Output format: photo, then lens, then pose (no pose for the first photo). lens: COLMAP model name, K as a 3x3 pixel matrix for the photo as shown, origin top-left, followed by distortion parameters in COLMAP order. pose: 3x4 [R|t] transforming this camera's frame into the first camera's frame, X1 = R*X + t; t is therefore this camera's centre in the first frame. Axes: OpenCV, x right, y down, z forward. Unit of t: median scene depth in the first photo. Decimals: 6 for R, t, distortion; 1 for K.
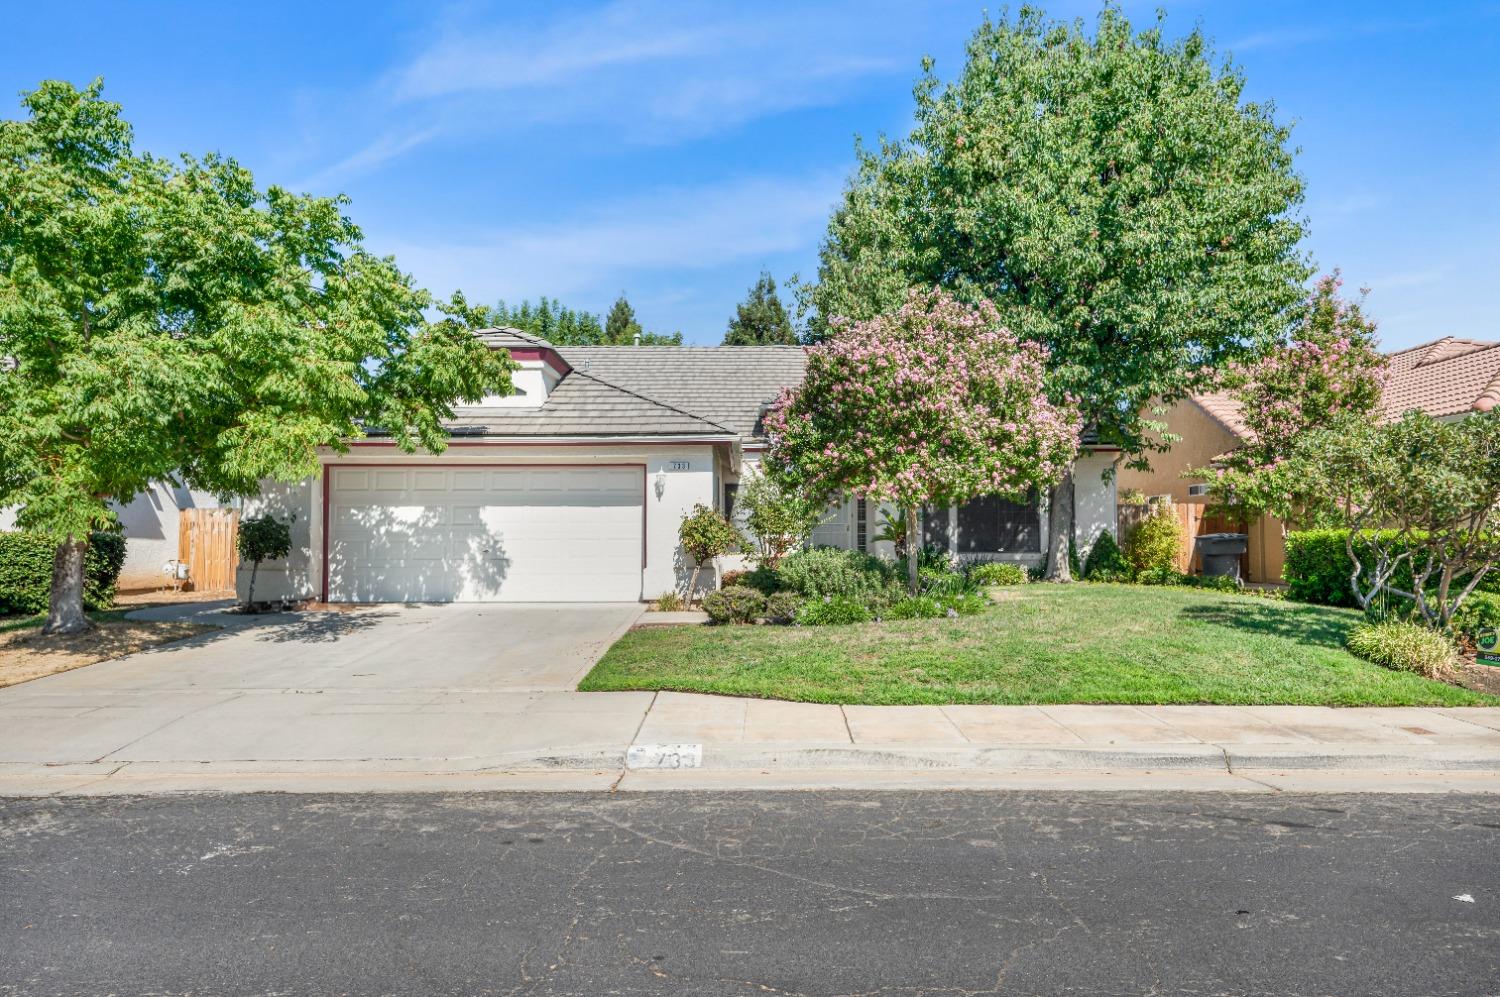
lens RADIAL K [[558.3, 0, 793.8], [0, 558.3, 509.6], [0, 0, 1]] dist [0.001667, 0.000288]
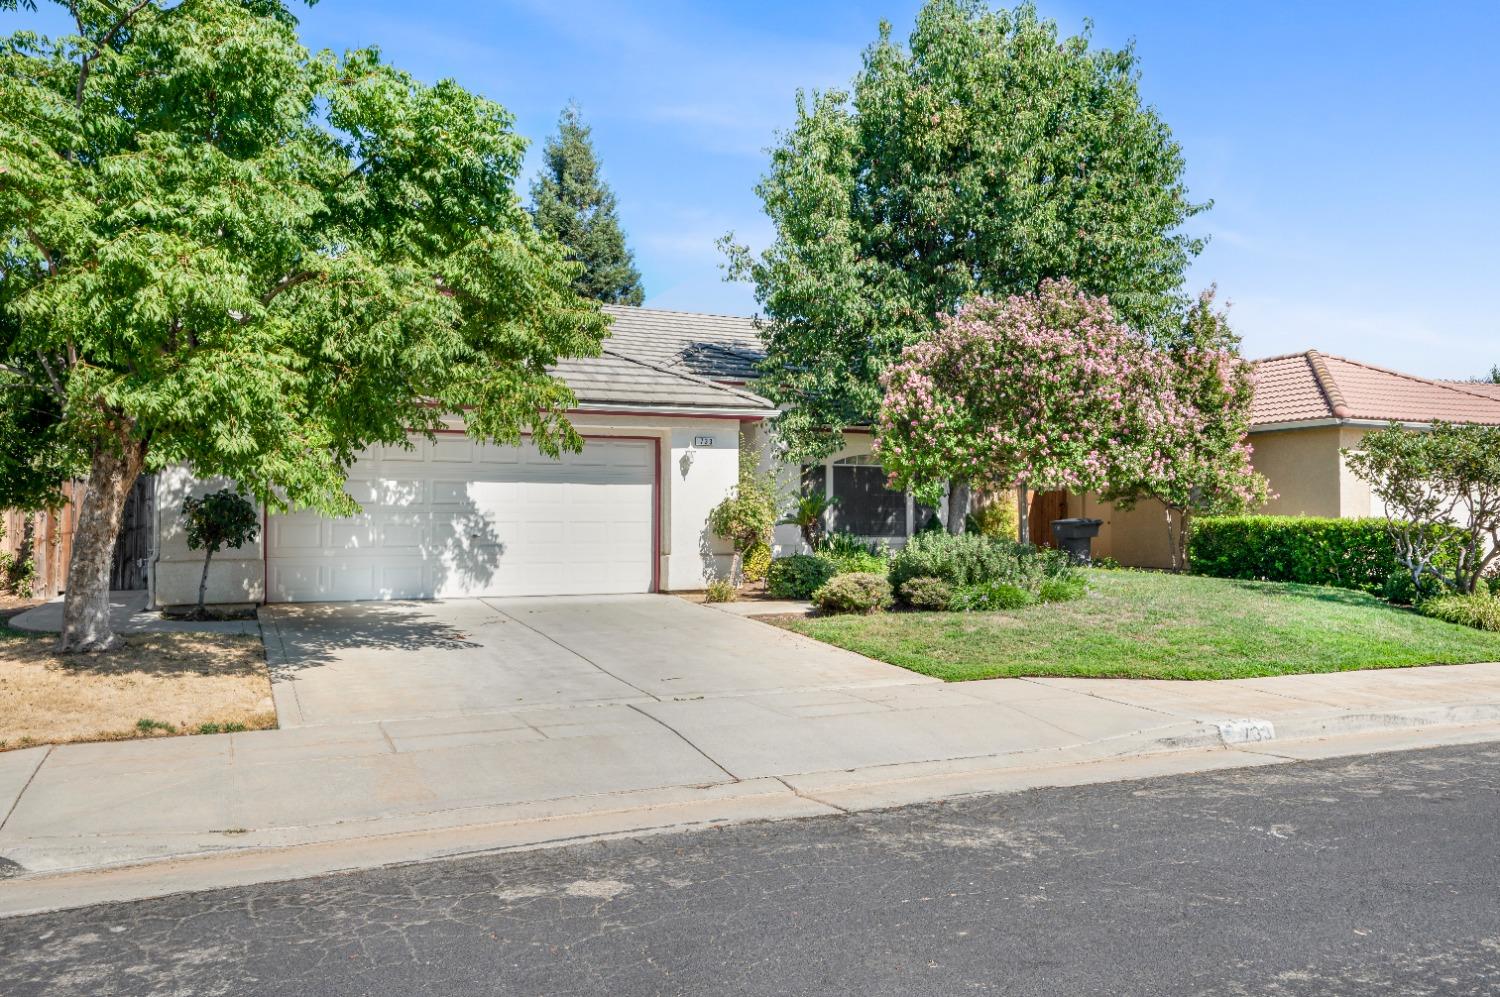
lens RADIAL K [[608.2, 0, 756.9], [0, 608.2, 495.7], [0, 0, 1]] dist [-0.000566, -0.000118]
pose [[0.975984, 0.014898, 0.217333, -0.338545], [-0.017116, 0.999819, 0.008325, 0.000462], [-0.217170, -0.011845, 0.976062, 0.019121]]
